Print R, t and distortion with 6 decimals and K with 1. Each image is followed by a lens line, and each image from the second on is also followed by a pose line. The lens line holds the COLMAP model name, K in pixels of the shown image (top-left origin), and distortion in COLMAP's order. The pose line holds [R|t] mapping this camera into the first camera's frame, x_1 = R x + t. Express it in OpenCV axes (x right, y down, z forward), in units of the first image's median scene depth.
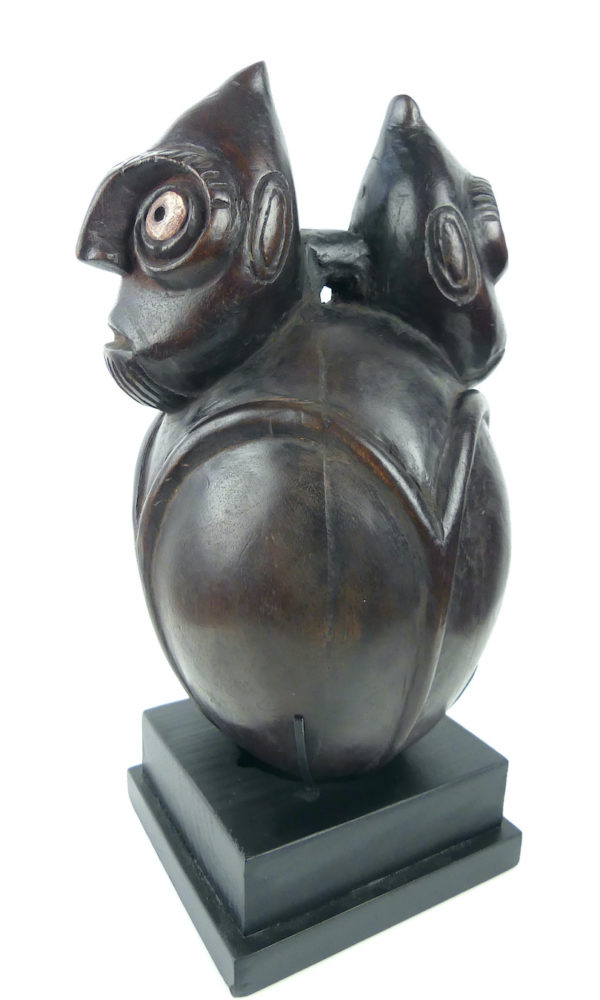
lens RADIAL K [[713.2, 0, 300.0], [0, 713.2, 500.0], [0, 0, 1]] dist [0.004603, 0.002283]
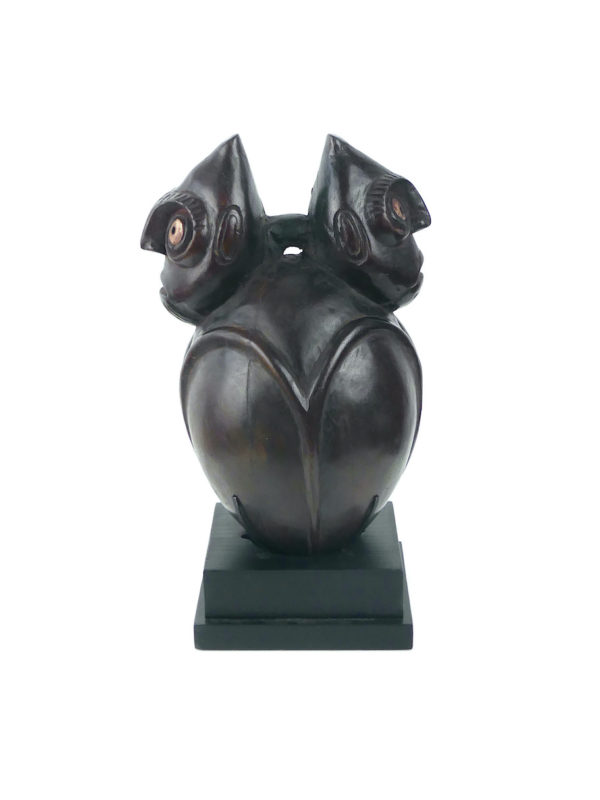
lens RADIAL K [[1081.2, 0, 300.0], [0, 1081.2, 400.0], [0, 0, 1]] dist [0.000566, -0.005697]
pose [[0.915616, 0.067903, -0.396277, 1.169934], [-0.036353, 0.995580, 0.086600, -0.188792], [0.400406, -0.064886, 0.914038, -1.401270]]
